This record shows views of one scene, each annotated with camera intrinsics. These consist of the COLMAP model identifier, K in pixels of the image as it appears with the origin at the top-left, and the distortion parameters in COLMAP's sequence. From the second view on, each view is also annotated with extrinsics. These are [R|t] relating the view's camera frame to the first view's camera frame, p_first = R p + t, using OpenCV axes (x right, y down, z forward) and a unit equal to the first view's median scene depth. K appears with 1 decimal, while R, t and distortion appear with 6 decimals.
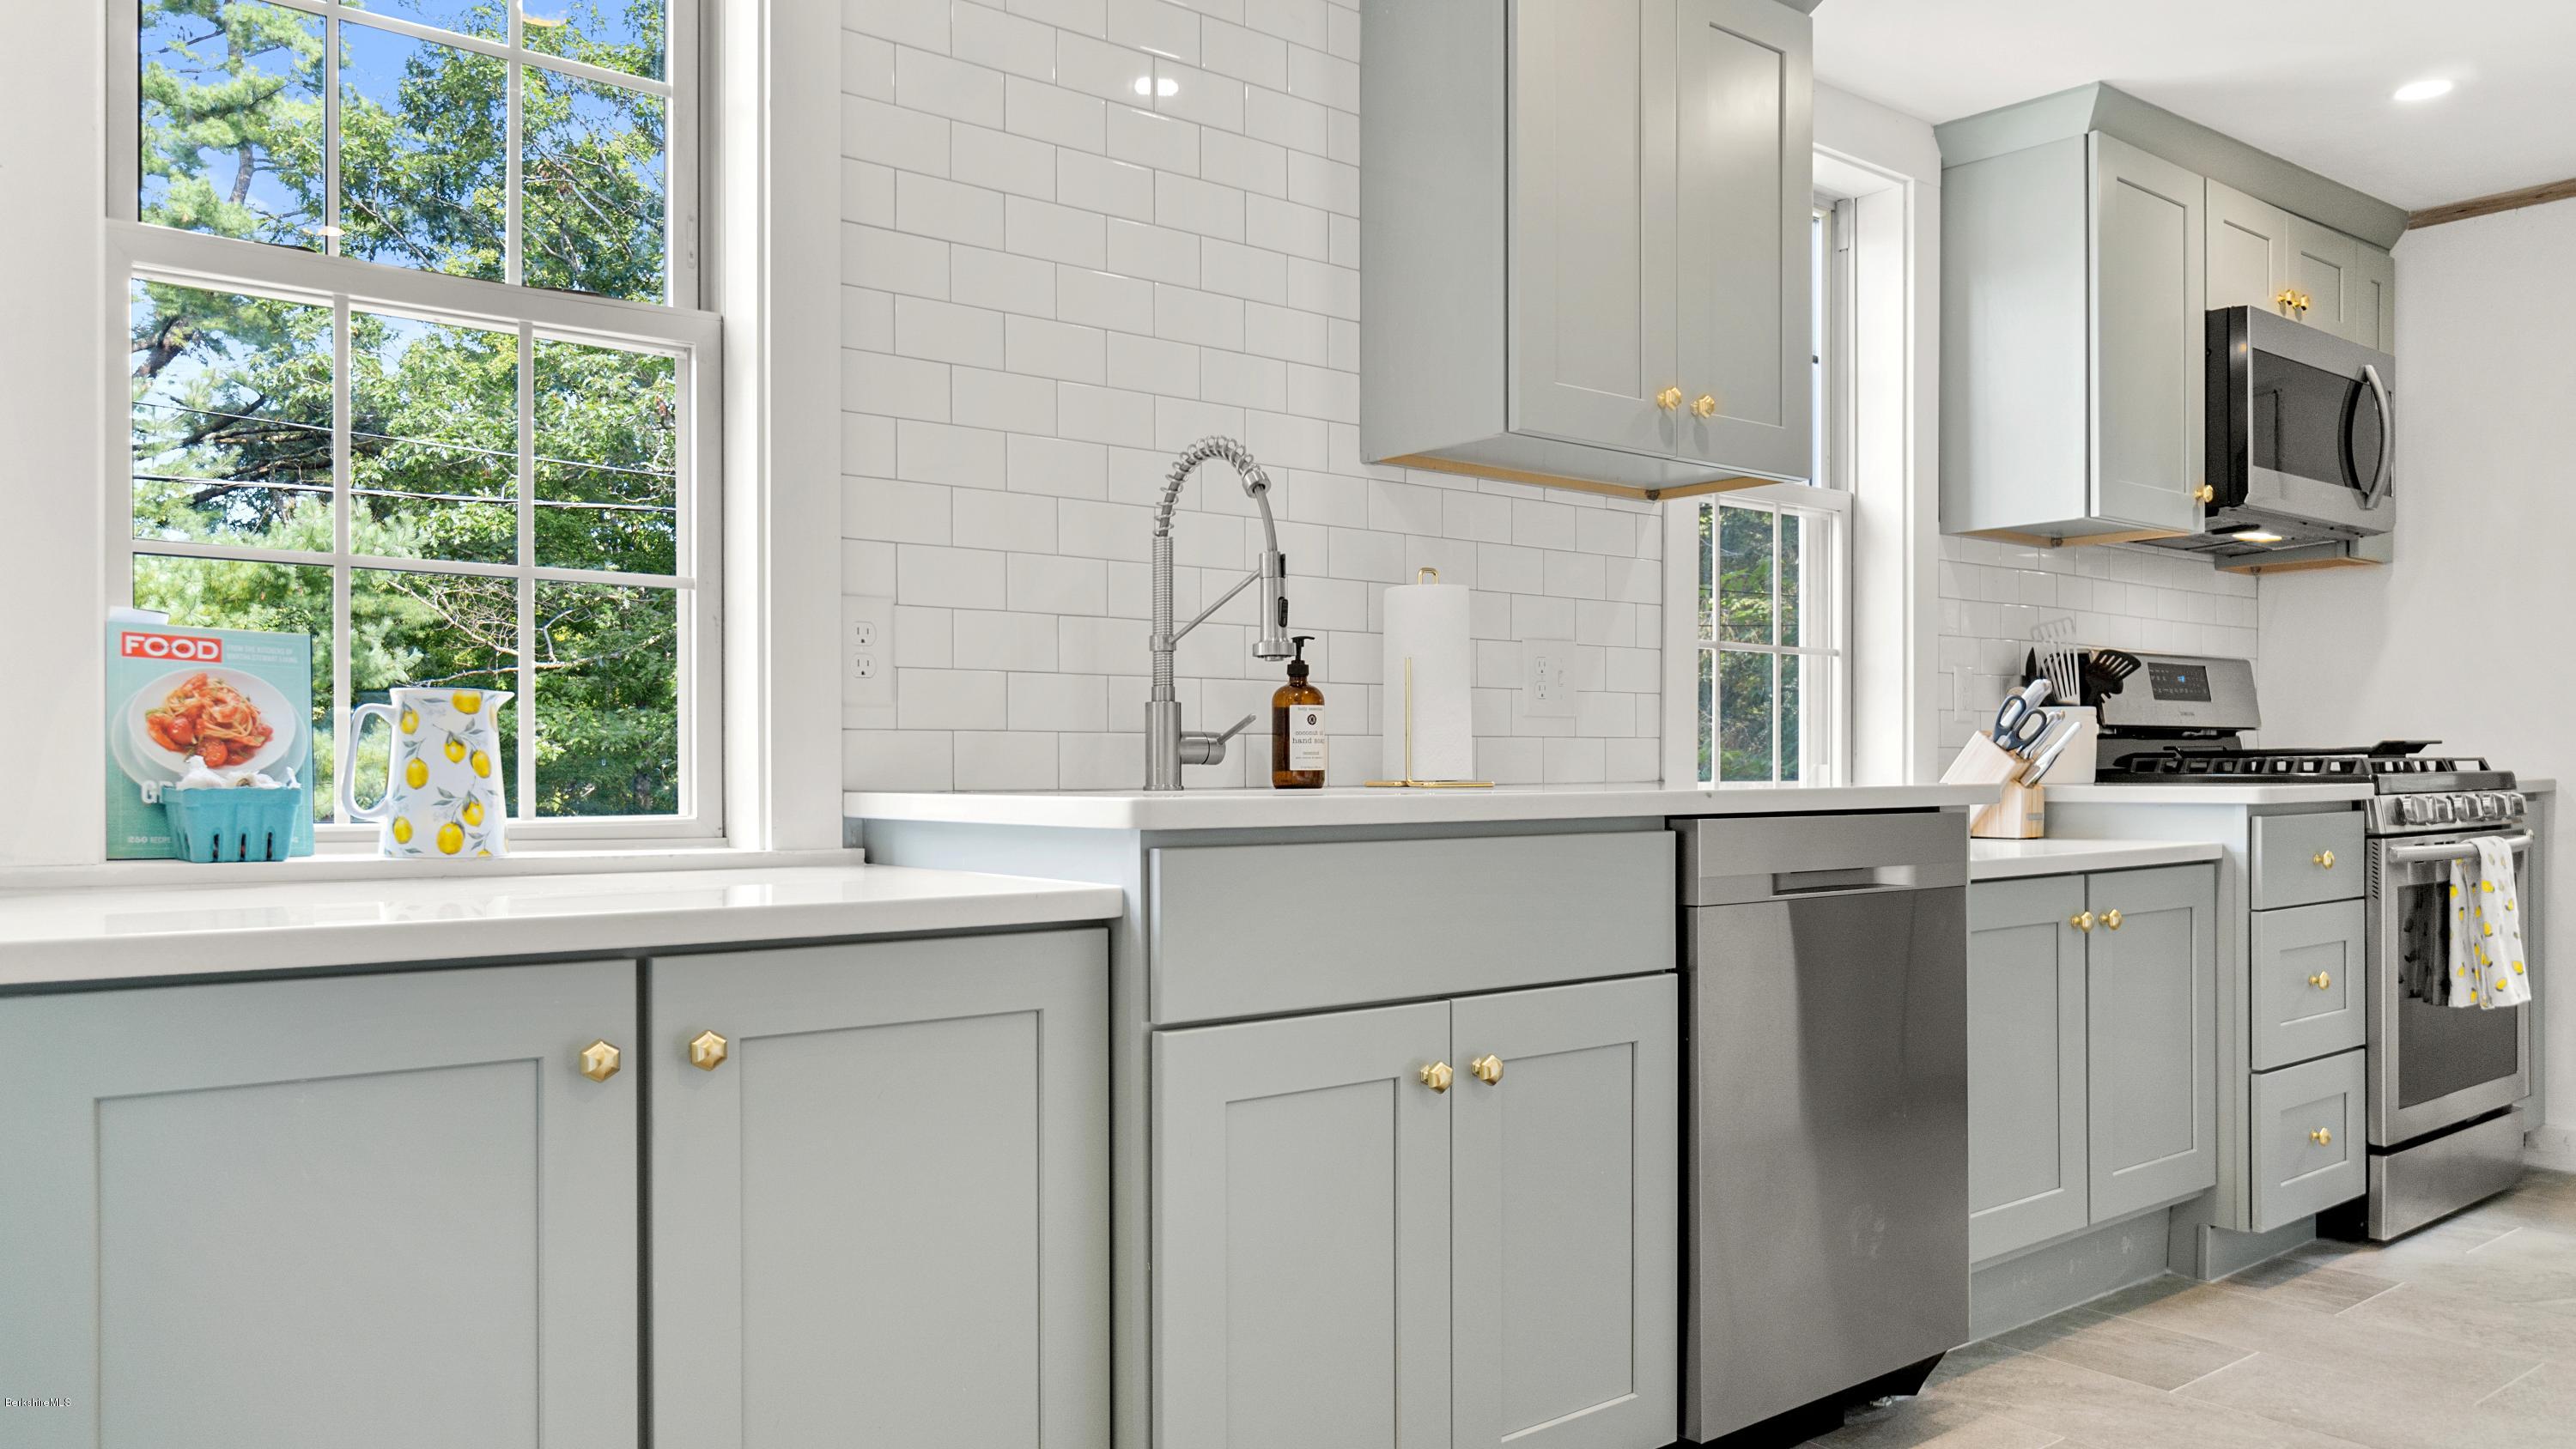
lens RADIAL K [[1819.6, 0, 1284.4], [0, 1819.6, 764.9], [0, 0, 1]] dist [-0.006520, -0.002524]
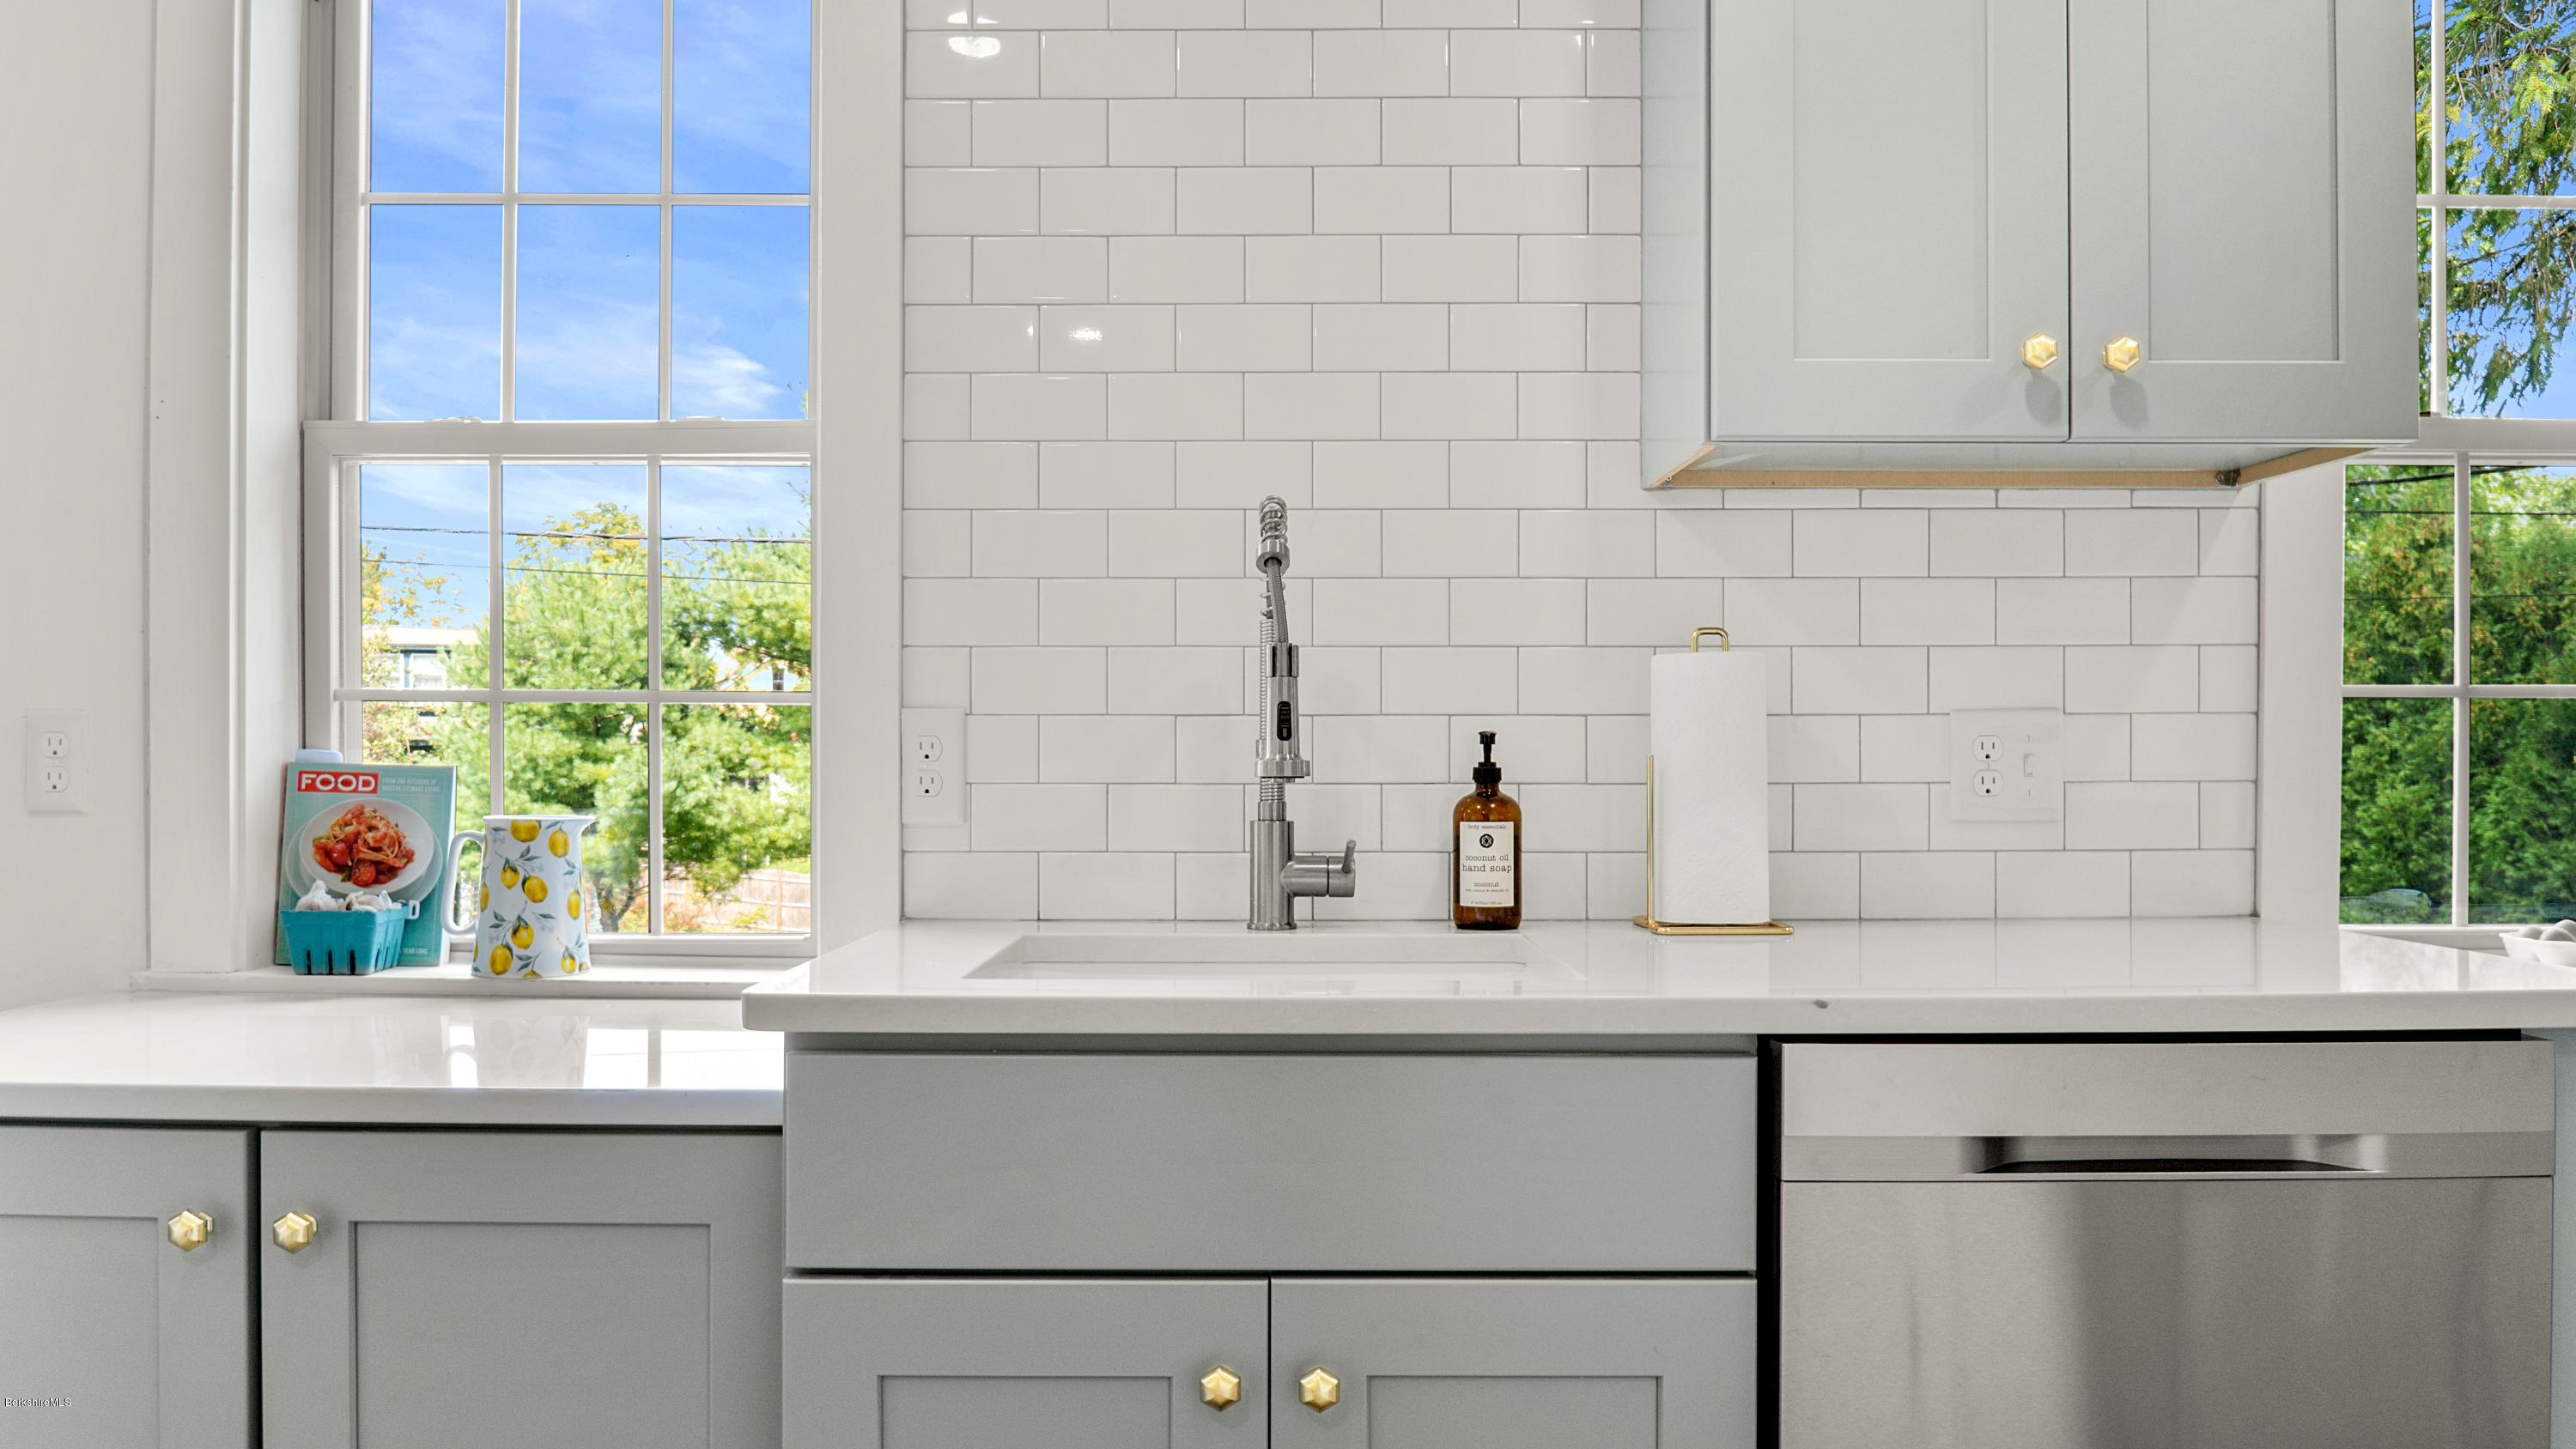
lens RADIAL K [[1851.4, 0, 1288.0], [0, 1851.4, 724.5], [0, 0, 1]] dist [-0.007080, -0.001933]
pose [[0.771597, -0.006776, -0.636076, 0.509766], [-0.001652, 0.999919, -0.012655, -0.073266], [0.636110, 0.010816, 0.771523, 0.394228]]
